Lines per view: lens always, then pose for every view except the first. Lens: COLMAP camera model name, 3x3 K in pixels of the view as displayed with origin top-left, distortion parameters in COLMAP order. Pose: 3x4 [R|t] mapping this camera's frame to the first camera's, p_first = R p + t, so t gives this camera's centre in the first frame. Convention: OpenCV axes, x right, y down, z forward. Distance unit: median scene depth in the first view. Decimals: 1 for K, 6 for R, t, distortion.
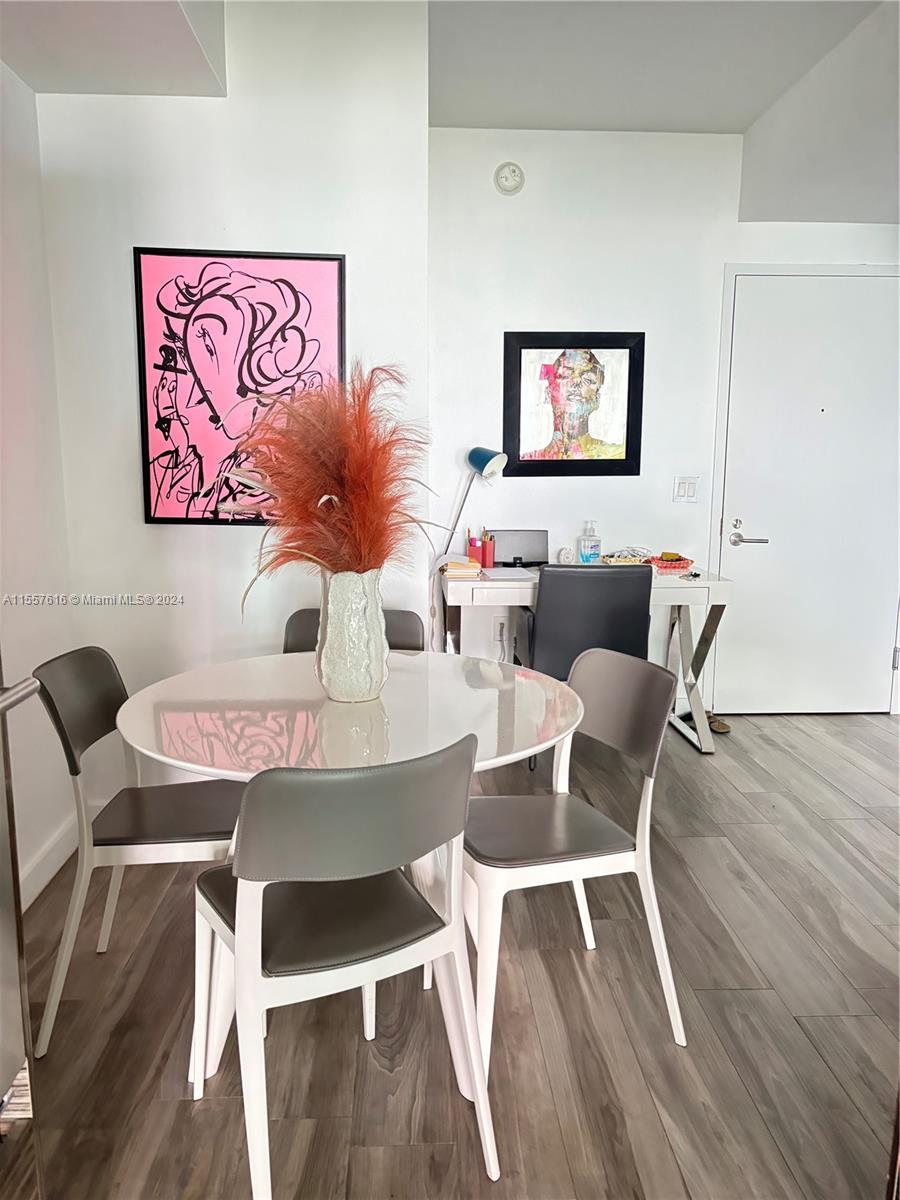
lens RADIAL K [[888.2, 0, 450.0], [0, 888.2, 600.0], [0, 0, 1]] dist [0.006731, 0.002095]
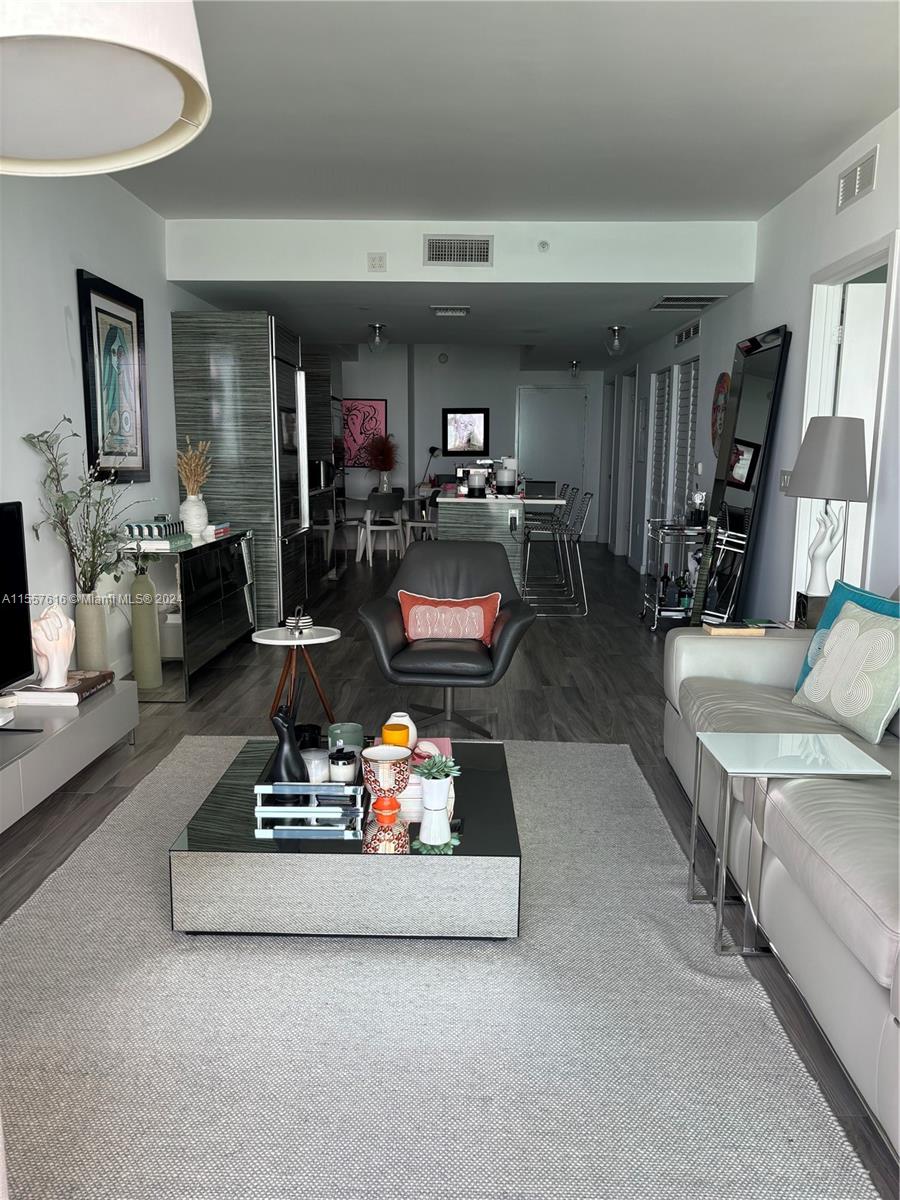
lens RADIAL K [[888.2, 0, 450.0], [0, 888.2, 600.0], [0, 0, 1]] dist [0.006731, 0.002095]
pose [[0.997509, 0.010826, -0.069707, 0.332306], [-0.010231, 0.999908, 0.008889, 0.349780], [0.069797, -0.008154, 0.997528, -2.183535]]
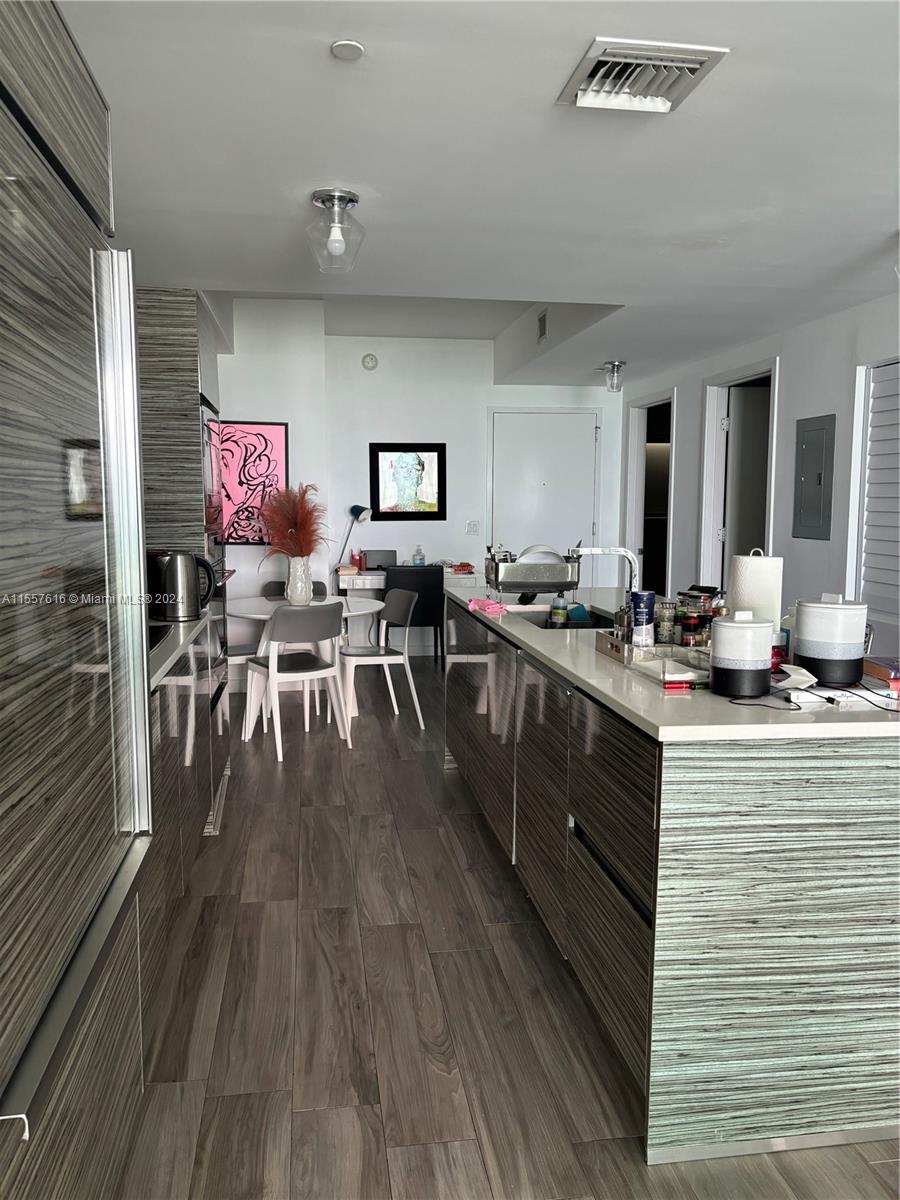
lens RADIAL K [[906.0, 0, 465.1], [0, 906.0, 593.3], [0, 0, 1]] dist [0.092873, 0.000562]
pose [[0.992909, -0.014781, 0.117951, 0.034239], [0.021235, 0.998334, -0.053646, 0.124912], [-0.116961, 0.055770, 0.991569, -0.949785]]
